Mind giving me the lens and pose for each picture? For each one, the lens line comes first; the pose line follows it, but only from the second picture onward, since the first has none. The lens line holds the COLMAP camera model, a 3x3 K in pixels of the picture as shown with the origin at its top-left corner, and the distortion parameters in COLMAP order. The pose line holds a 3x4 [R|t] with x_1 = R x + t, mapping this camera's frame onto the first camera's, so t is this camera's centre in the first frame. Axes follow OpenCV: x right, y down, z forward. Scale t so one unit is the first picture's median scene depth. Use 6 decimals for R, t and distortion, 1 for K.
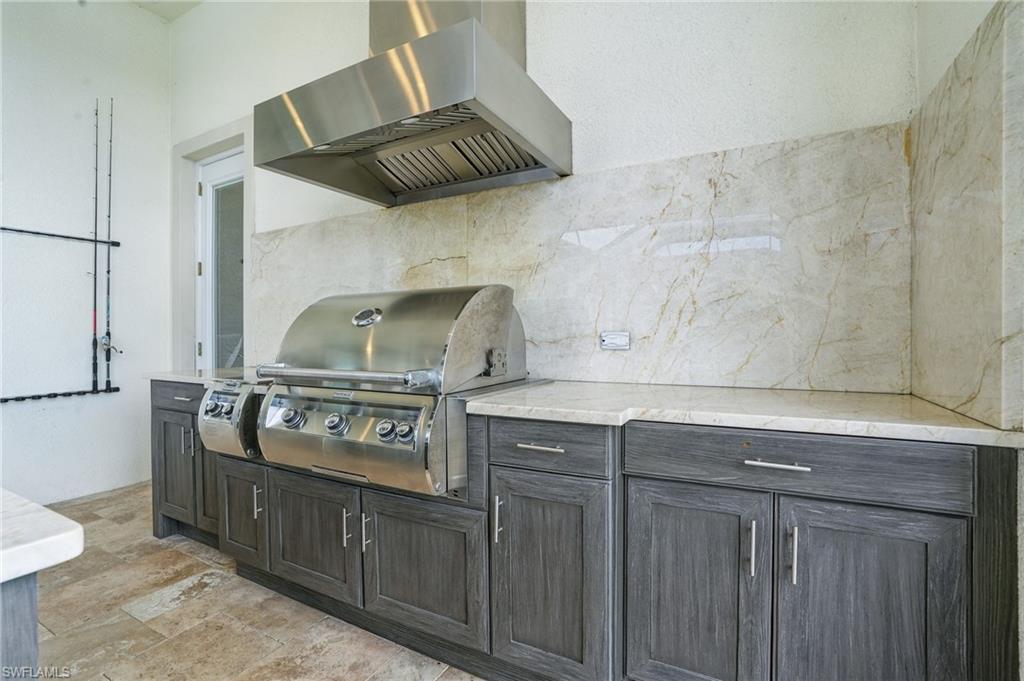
lens RADIAL K [[472.9, 0, 502.9], [0, 472.9, 337.1], [0, 0, 1]] dist [-0.036105, 0.001392]
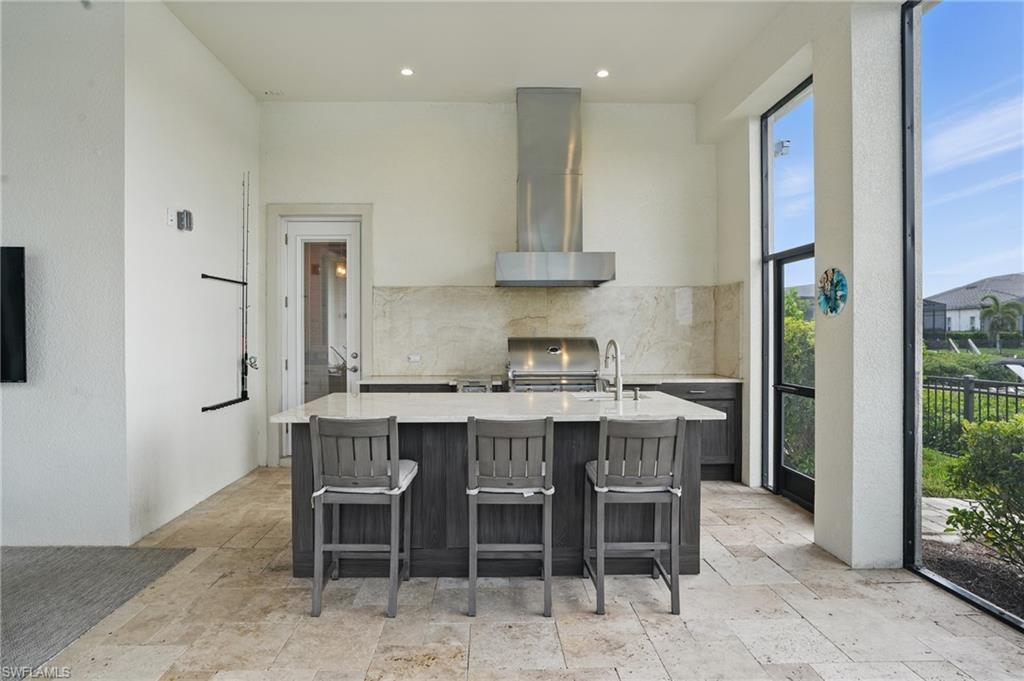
lens RADIAL K [[566.5, 0, 516.8], [0, 566.5, 339.3], [0, 0, 1]] dist [-0.015796, -0.000189]
pose [[0.865797, 0.000355, 0.500396, -1.847763], [-0.001939, 0.999995, 0.002646, -0.103216], [-0.500392, -0.003262, 0.865793, -1.395648]]
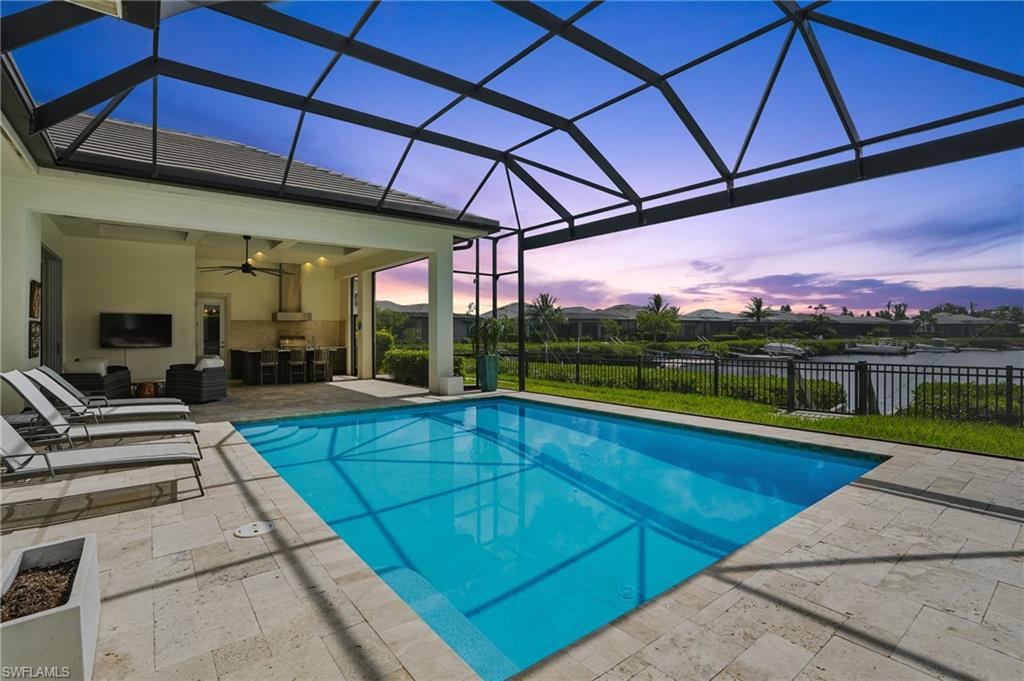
lens RADIAL K [[472.9, 0, 509.5], [0, 472.9, 336.9], [0, 0, 1]] dist [-0.036105, 0.001392]
pose [[0.398796, 0.002805, 0.917035, -6.552513], [-0.004630, 0.999989, -0.001045, -0.103592], [-0.917028, -0.003829, 0.398805, -6.043700]]
